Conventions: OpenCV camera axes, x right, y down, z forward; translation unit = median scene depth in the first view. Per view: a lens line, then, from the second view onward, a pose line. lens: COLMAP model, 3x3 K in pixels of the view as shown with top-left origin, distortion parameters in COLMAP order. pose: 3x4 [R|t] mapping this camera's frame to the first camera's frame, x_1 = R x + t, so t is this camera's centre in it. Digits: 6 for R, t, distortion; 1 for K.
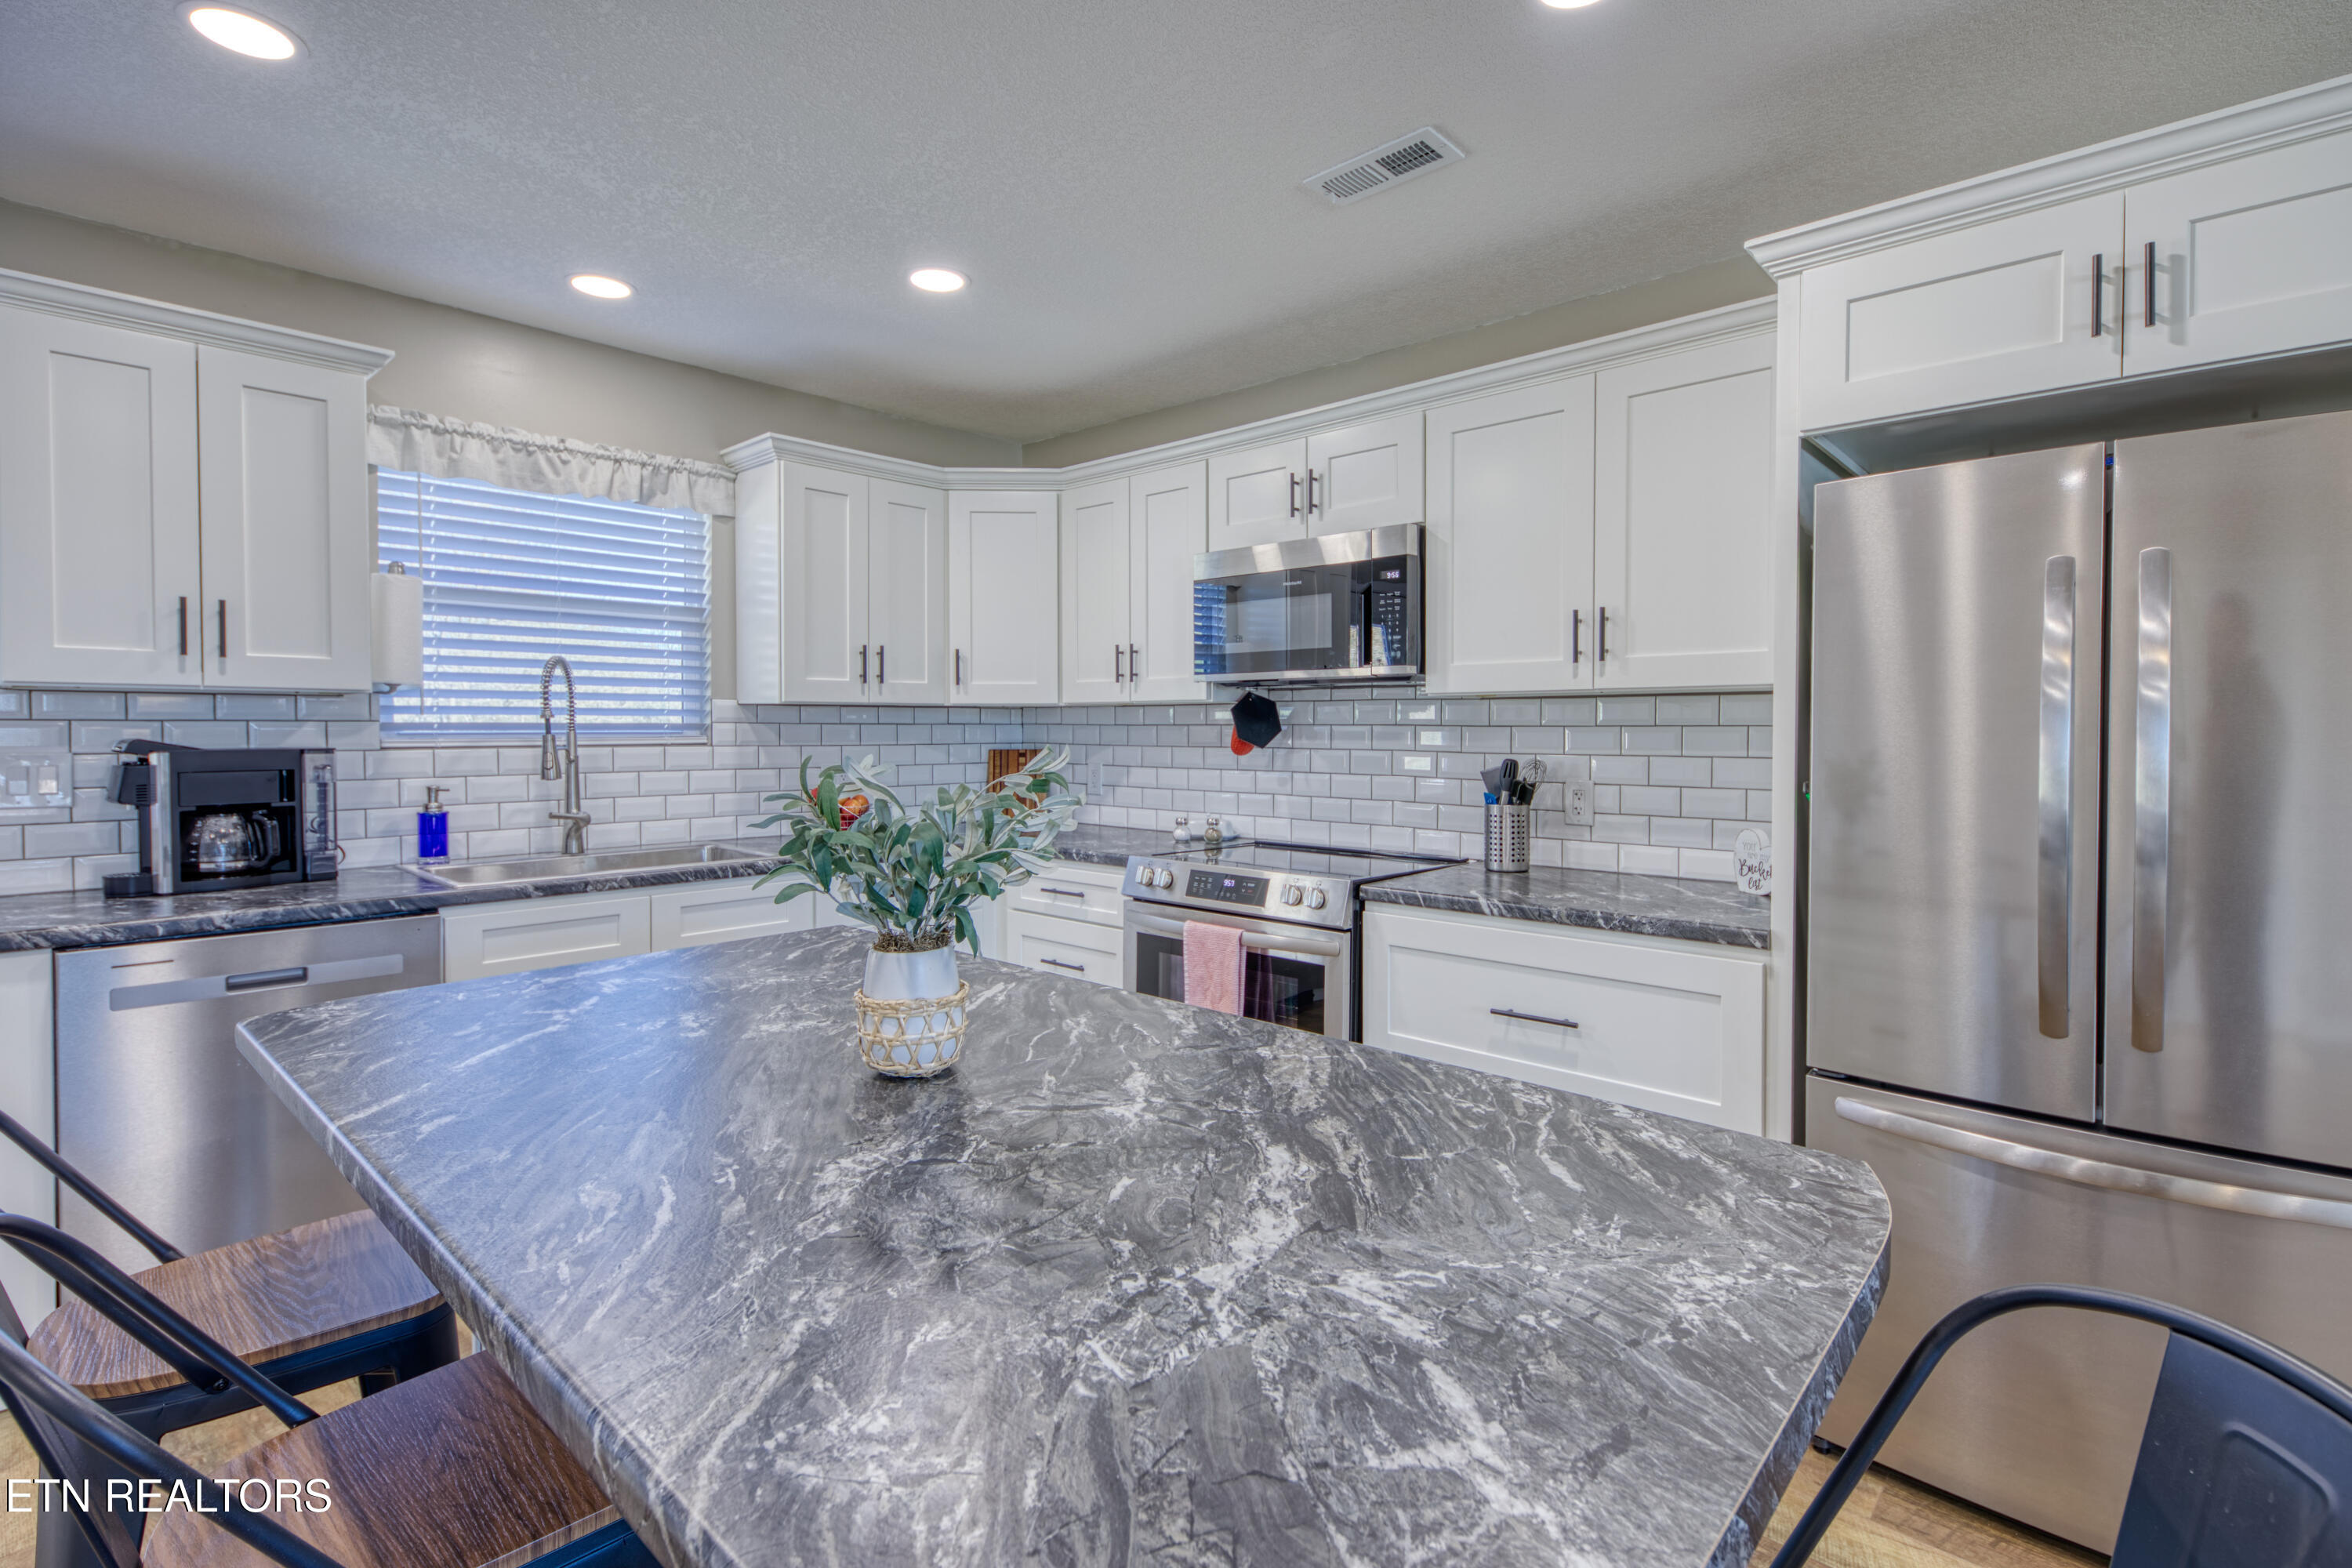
lens RADIAL K [[1101.7, 0, 1211.4], [0, 1101.7, 748.9], [0, 0, 1]] dist [0.013491, -0.000292]
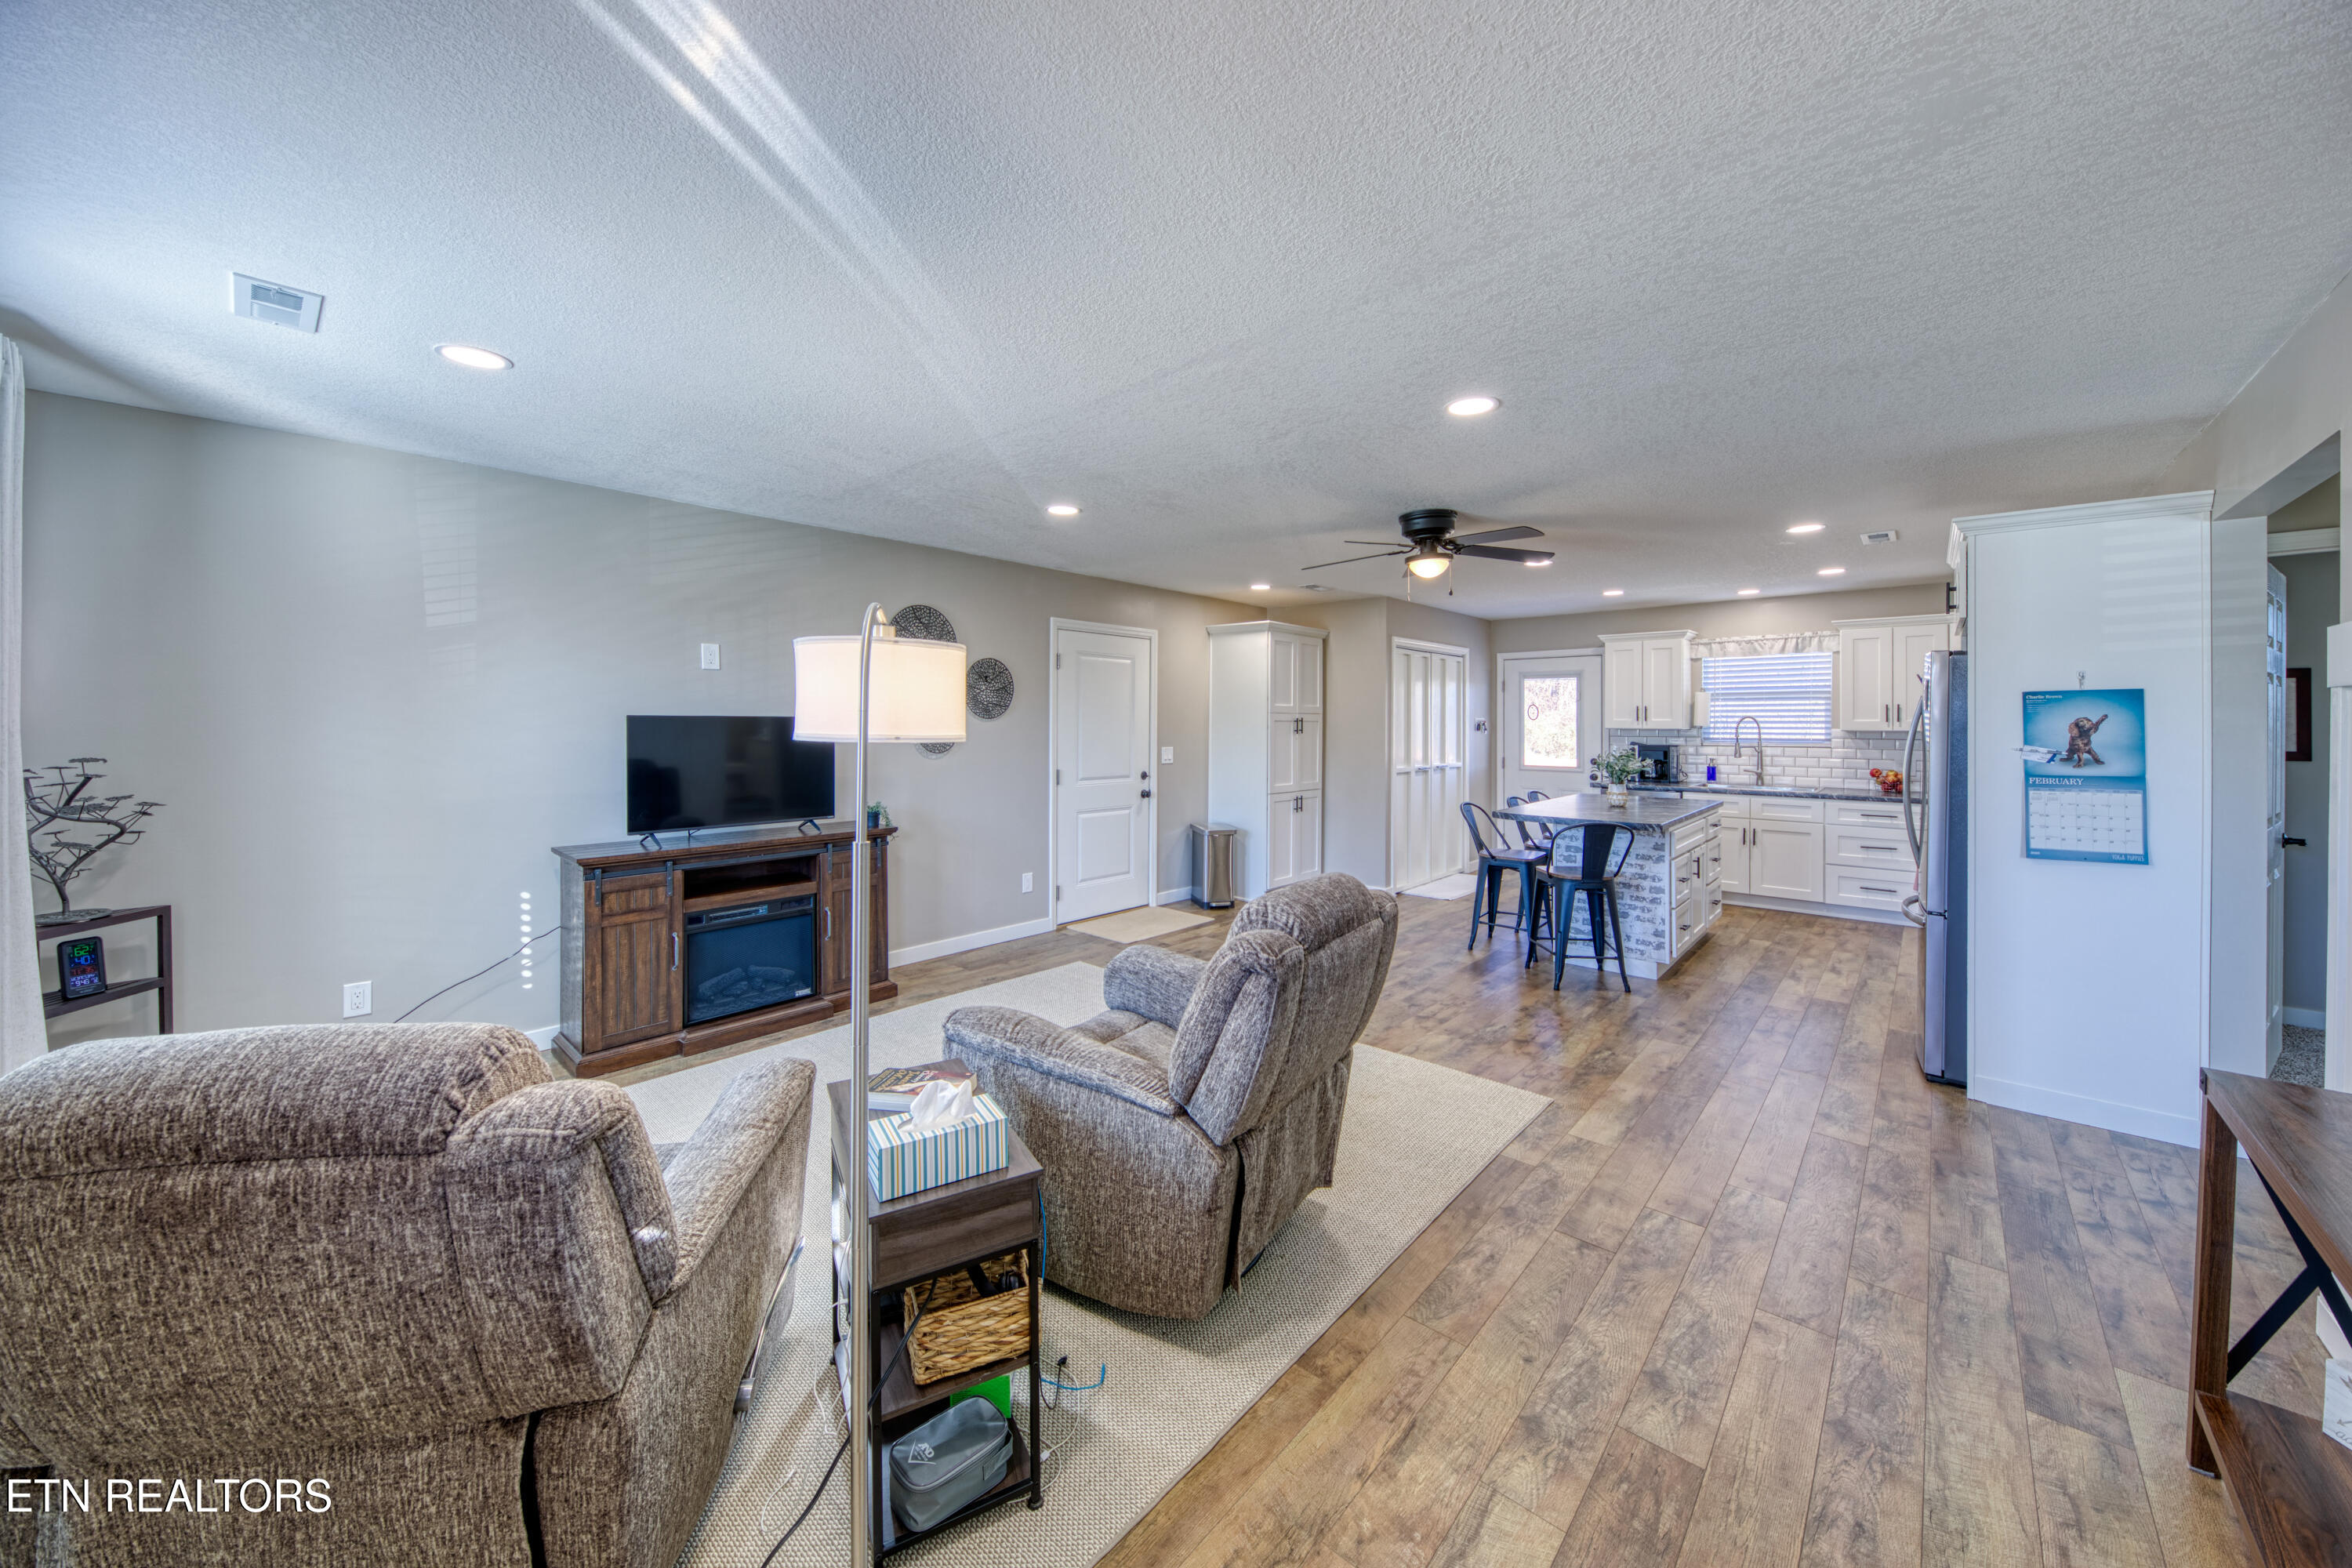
lens RADIAL K [[835.6, 0, 1166.2], [0, 835.6, 720.8], [0, 0, 1]] dist [-0.000240, -0.000097]
pose [[-0.024119, -0.000133, -0.999709, 1.609591], [-0.018568, 0.999828, 0.000315, -0.041757], [0.999537, 0.018570, -0.024117, -0.457300]]
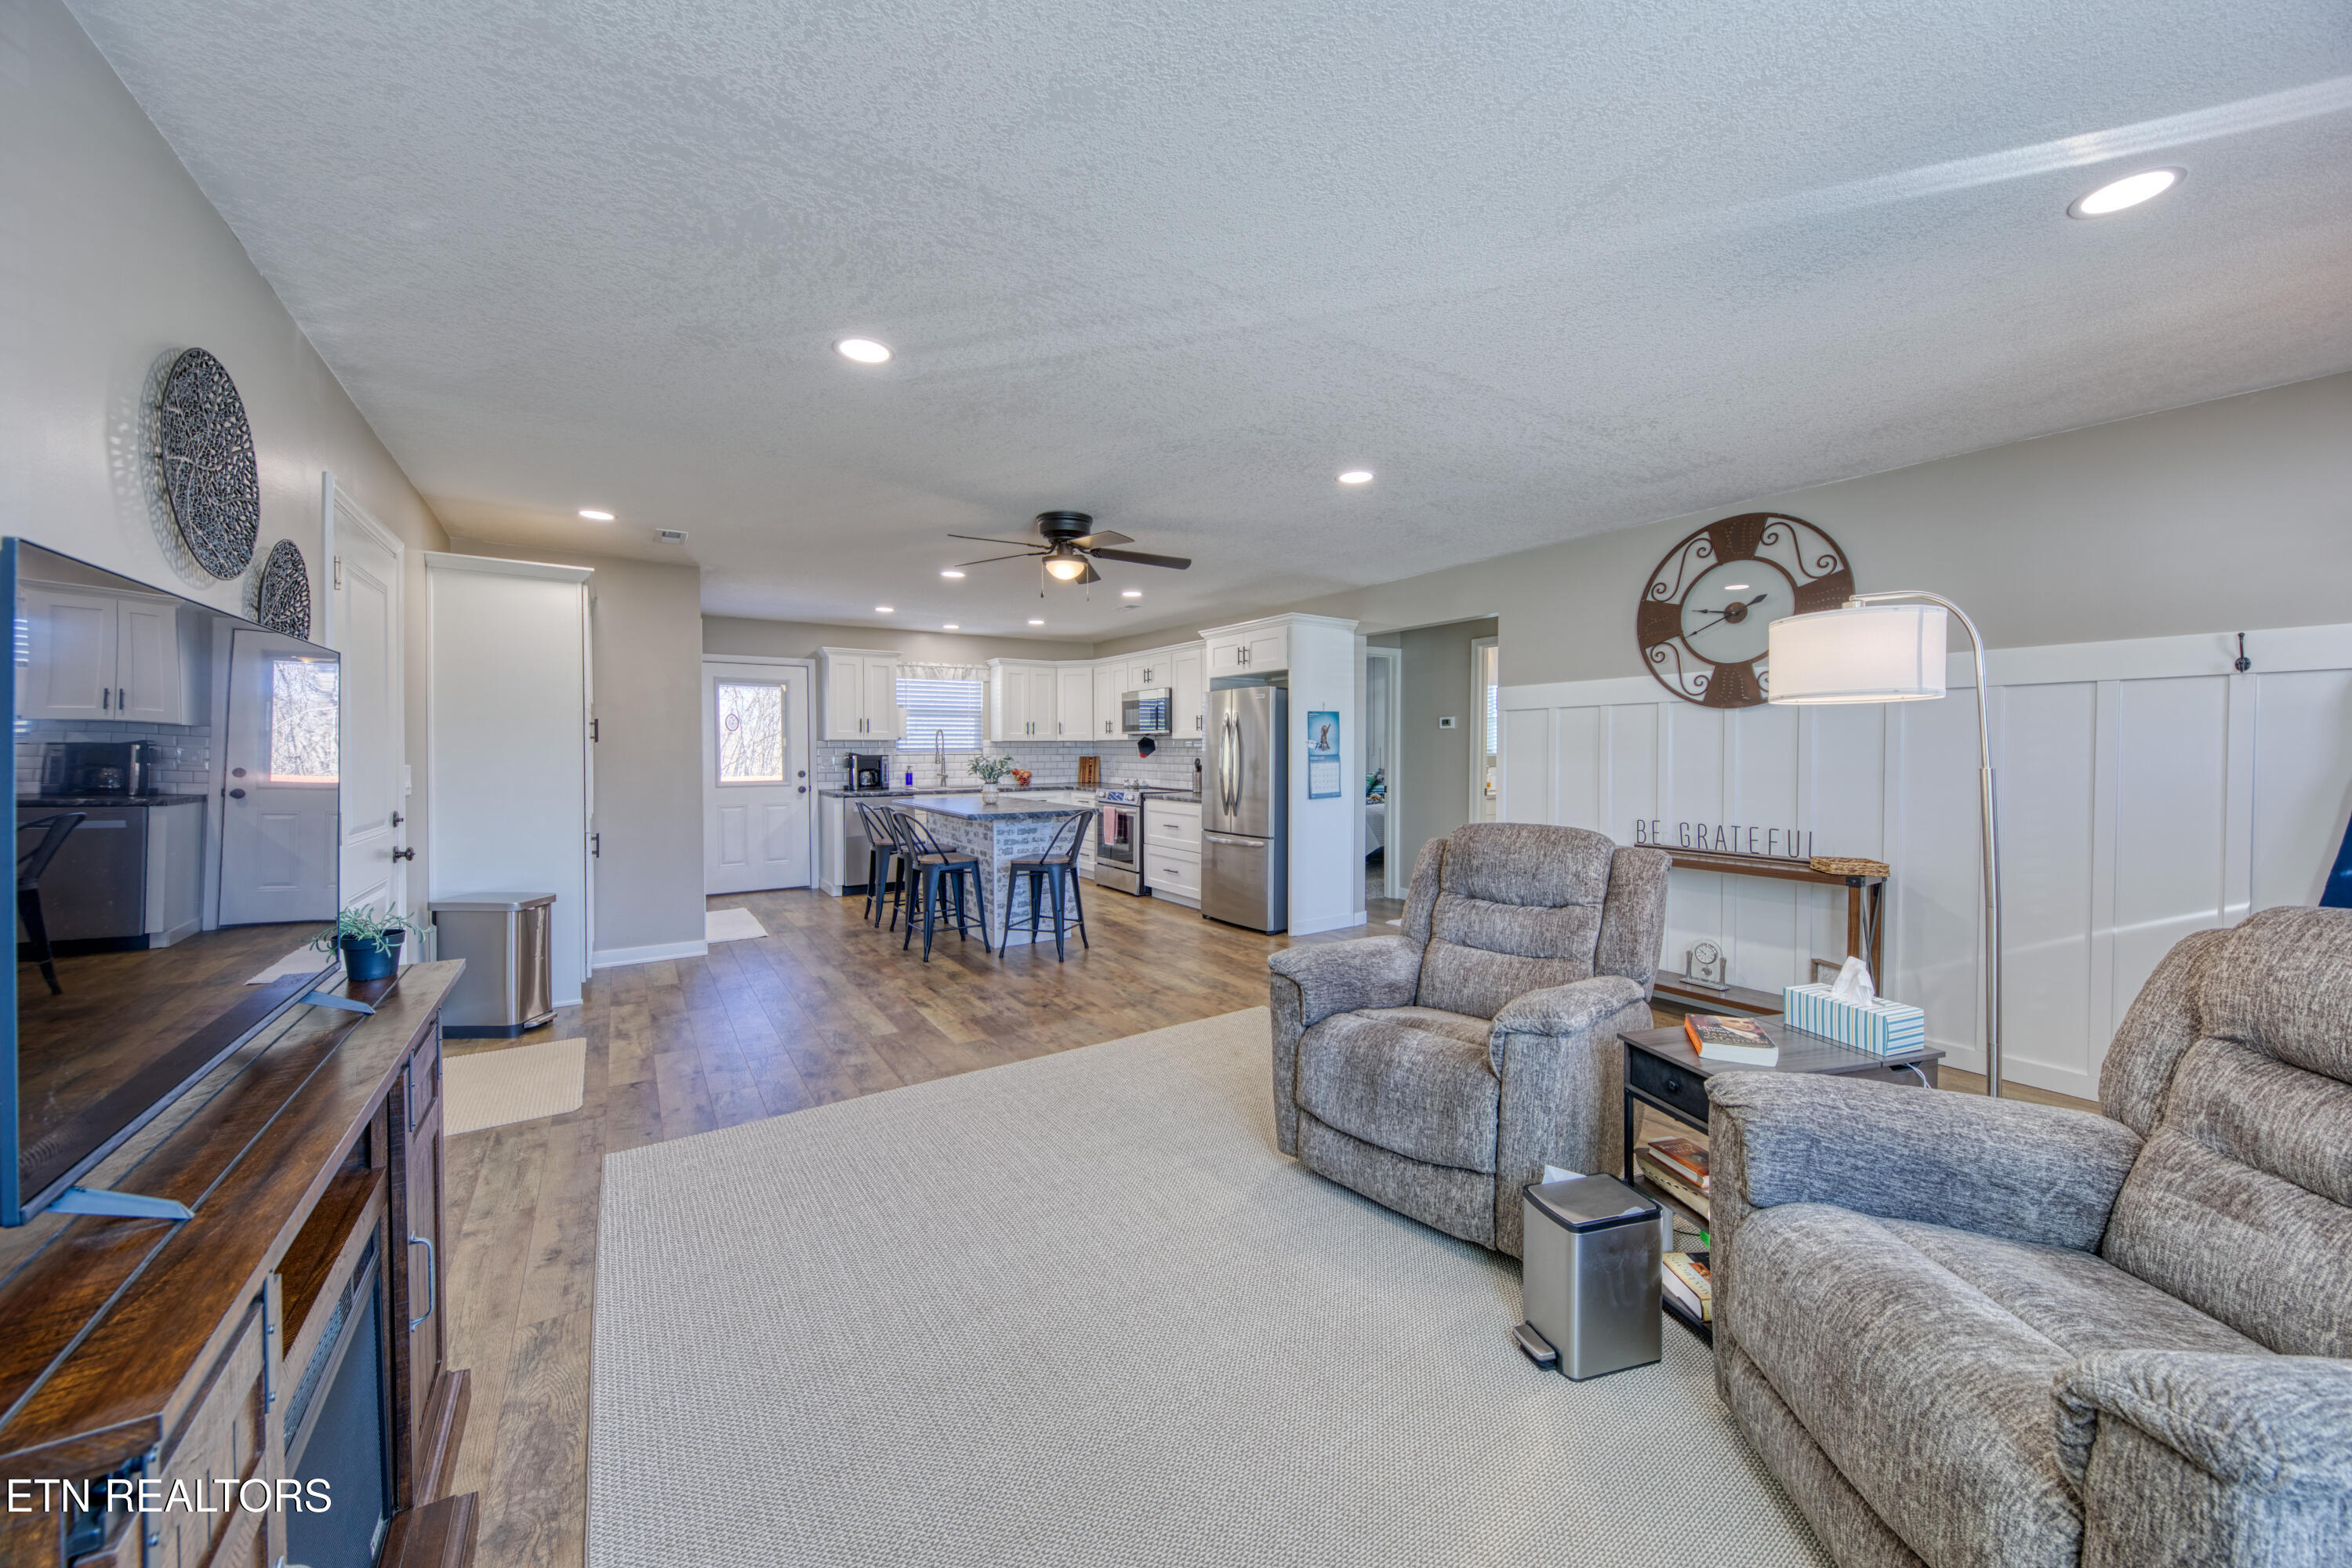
lens RADIAL K [[836.2, 0, 1169.4], [0, 836.2, 762.2], [0, 0, 1]] dist [0.000262, -0.000044]
pose [[0.965896, 0.002683, -0.258916, 0.781342], [-0.002750, 0.999996, 0.000101, 0.019141], [0.258915, 0.000614, 0.965900, -1.341264]]
